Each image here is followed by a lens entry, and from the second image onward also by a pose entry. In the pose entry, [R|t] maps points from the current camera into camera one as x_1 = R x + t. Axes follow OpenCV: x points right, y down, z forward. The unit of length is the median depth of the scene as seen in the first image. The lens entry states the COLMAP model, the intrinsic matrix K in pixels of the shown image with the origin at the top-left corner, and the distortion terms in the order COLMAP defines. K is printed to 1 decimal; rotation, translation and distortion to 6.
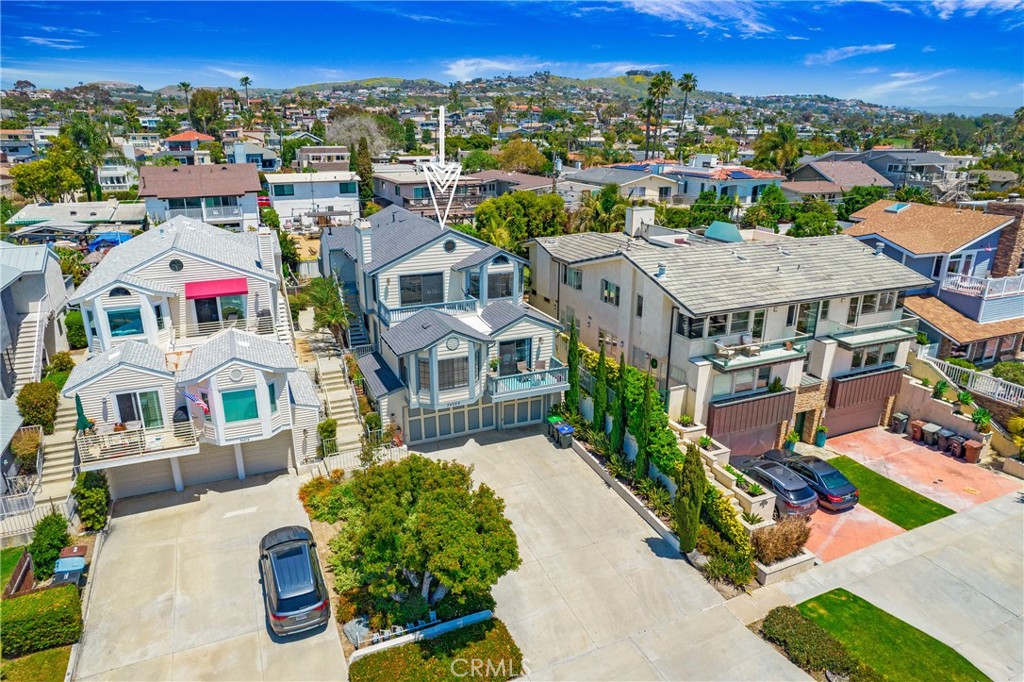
lens RADIAL K [[657.9, 0, 512.0], [0, 657.9, 341.0], [0, 0, 1]] dist [-0.073071, 0.064311]
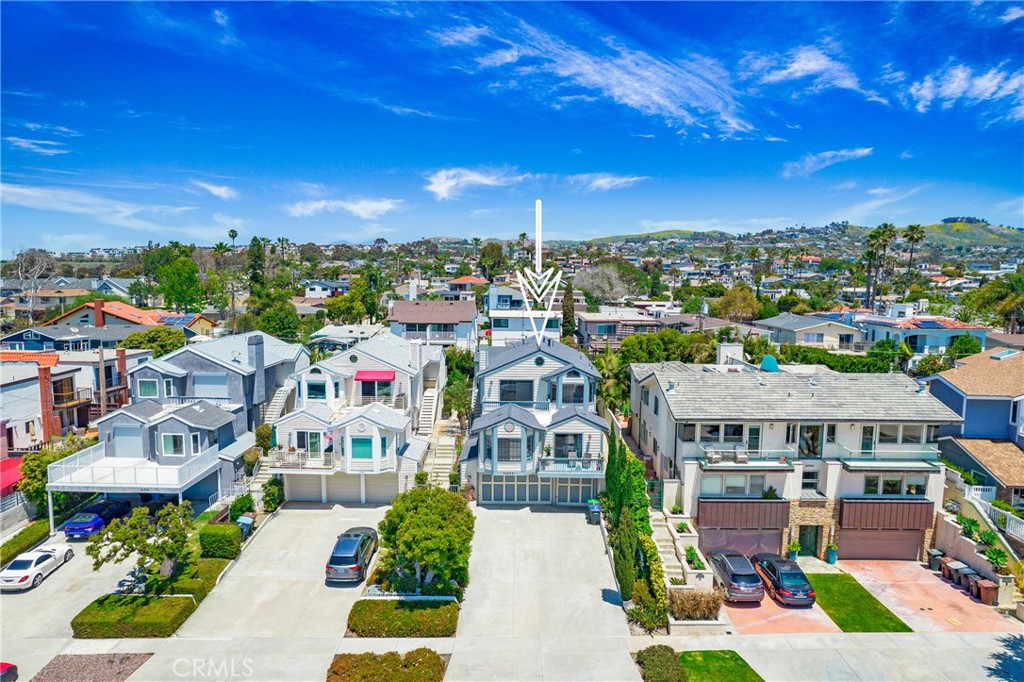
lens RADIAL K [[657.9, 0, 512.0], [0, 657.9, 341.0], [0, 0, 1]] dist [-0.073071, 0.064311]
pose [[0.910362, 0.045931, -0.411256, 0.425728], [-0.133638, 0.973203, -0.187130, 0.076882], [0.391640, 0.225315, 0.892105, -0.235874]]
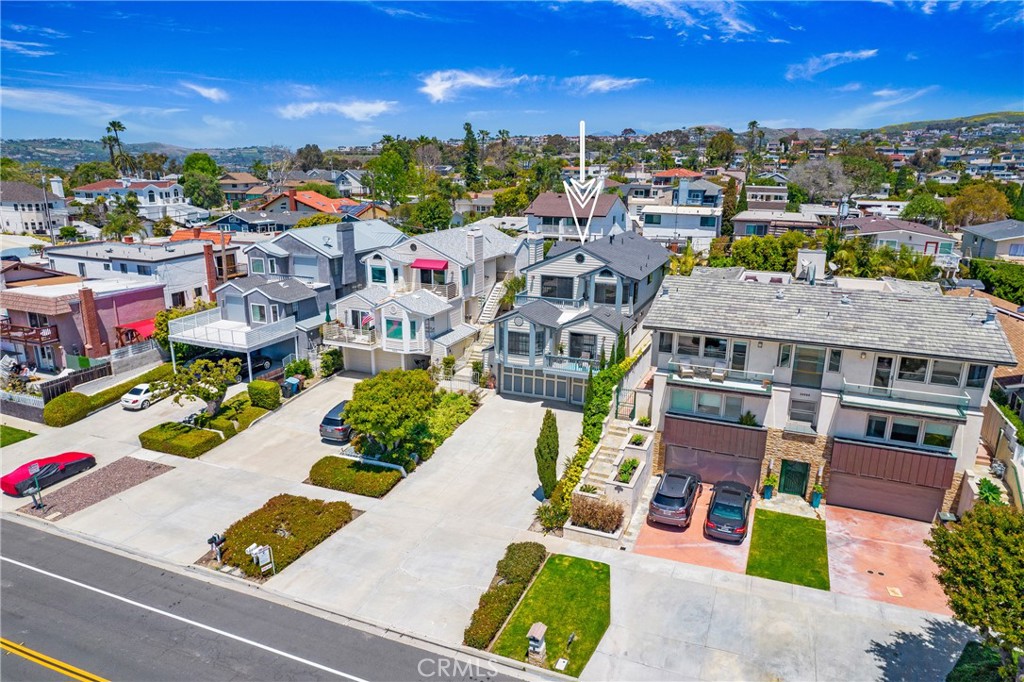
lens RADIAL K [[657.9, 0, 512.0], [0, 657.9, 341.0], [0, 0, 1]] dist [-0.073071, 0.064311]
pose [[0.687783, 0.190088, -0.700586, 0.797665], [-0.229768, 0.972492, 0.038294, -0.004808], [0.688593, 0.134635, 0.712540, 0.005648]]
